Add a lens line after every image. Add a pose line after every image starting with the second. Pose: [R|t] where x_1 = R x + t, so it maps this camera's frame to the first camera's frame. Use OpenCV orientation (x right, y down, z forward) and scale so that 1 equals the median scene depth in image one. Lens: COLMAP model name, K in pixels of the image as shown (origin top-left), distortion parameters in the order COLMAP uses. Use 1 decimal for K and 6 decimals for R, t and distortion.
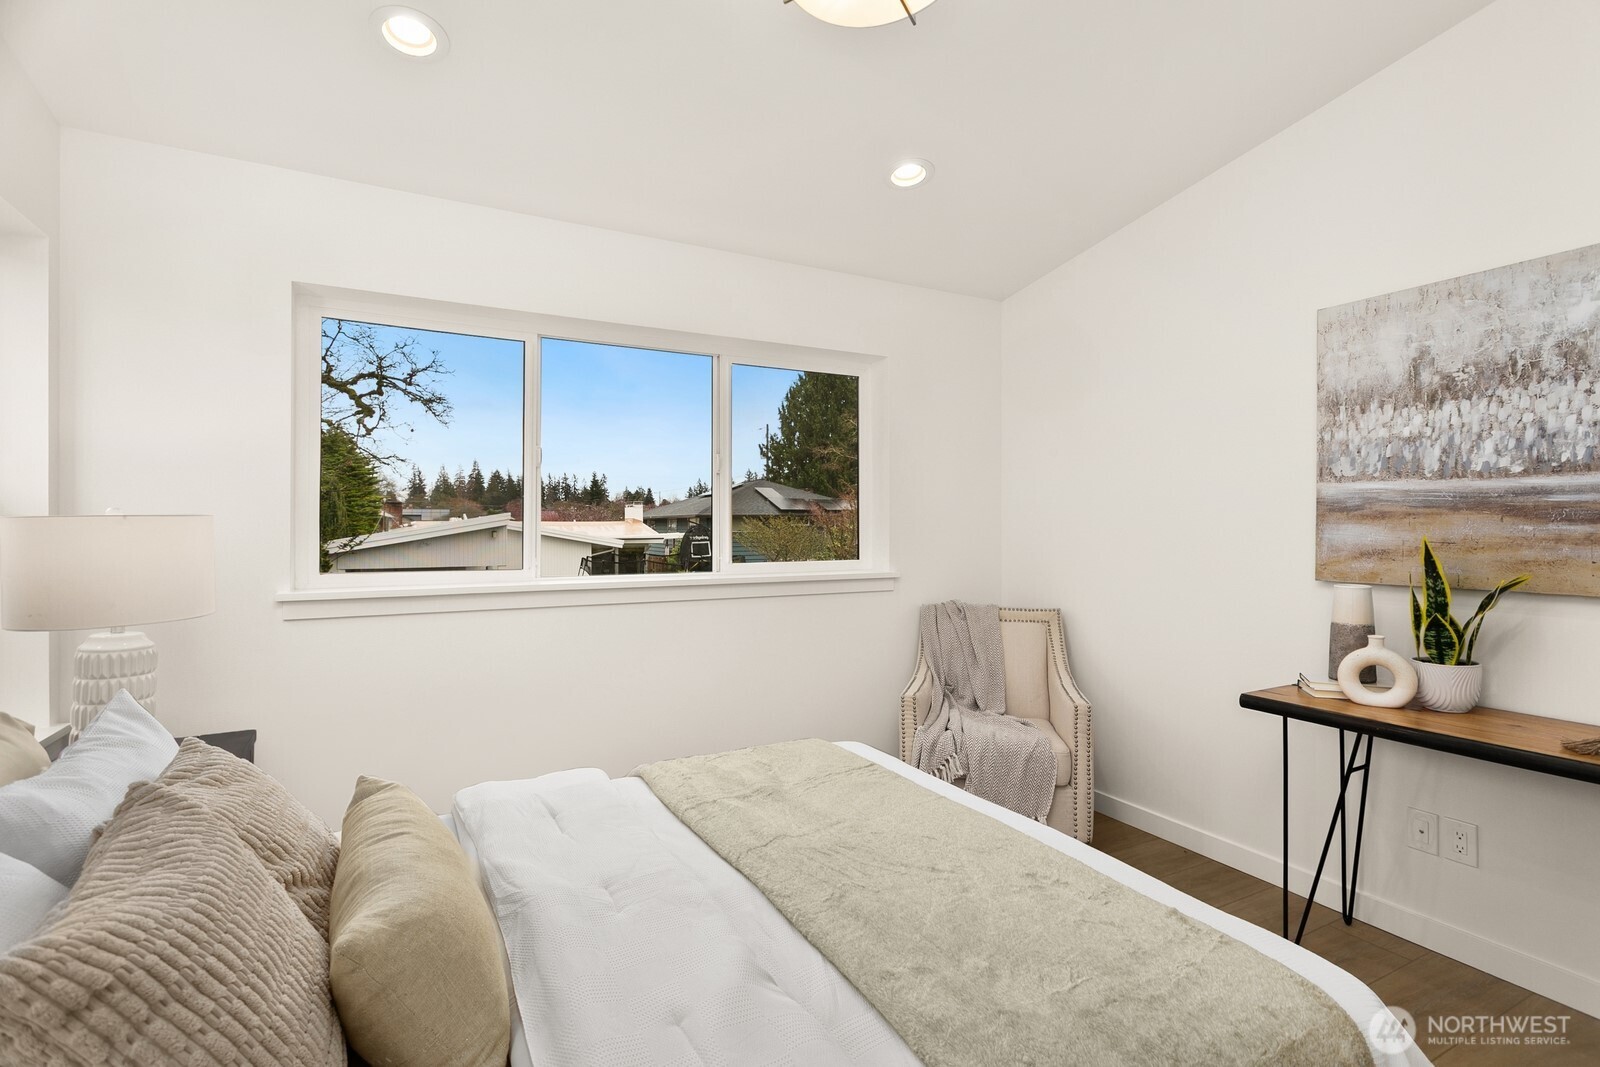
lens RADIAL K [[750.0, 0, 786.5], [0, 750.0, 521.2], [0, 0, 1]] dist [0.000967, -0.000602]
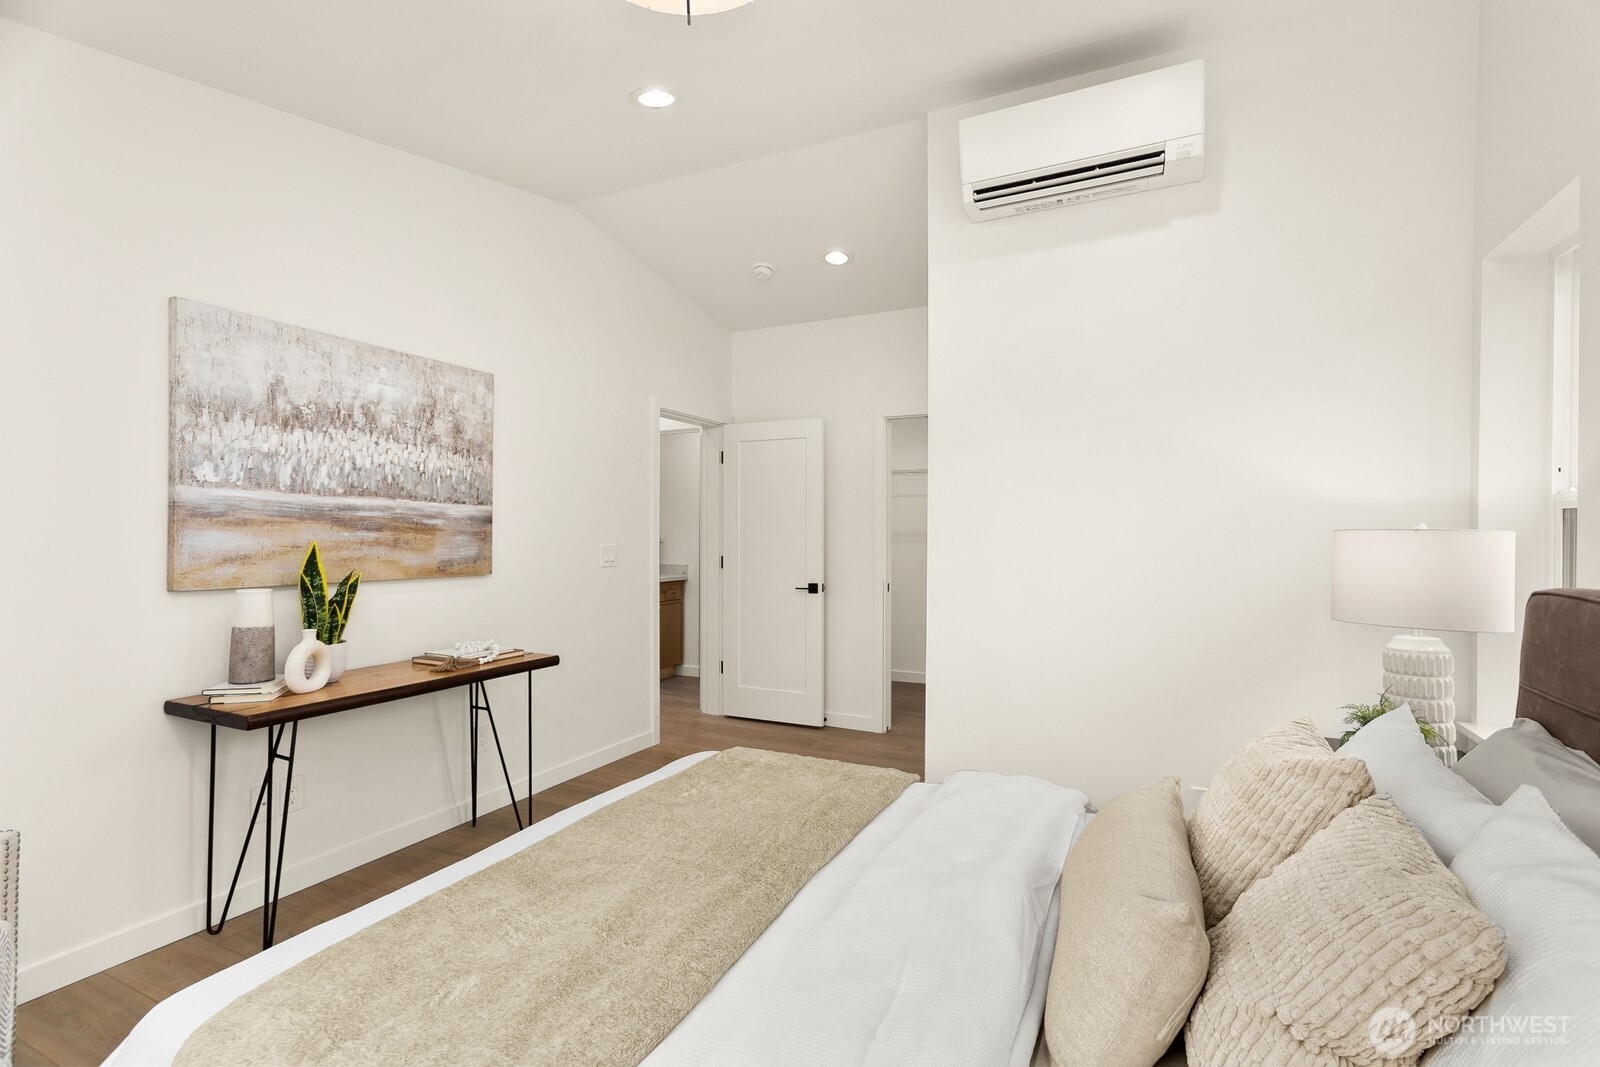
lens RADIAL K [[750.0, 0, 789.6], [0, 750.0, 541.0], [0, 0, 1]] dist [0.000967, -0.000602]
pose [[-0.595507, -0.000165, 0.803350, -0.549045], [-0.002334, 0.999996, -0.001525, 0.019638], [-0.803347, -0.002783, -0.595505, 1.084571]]
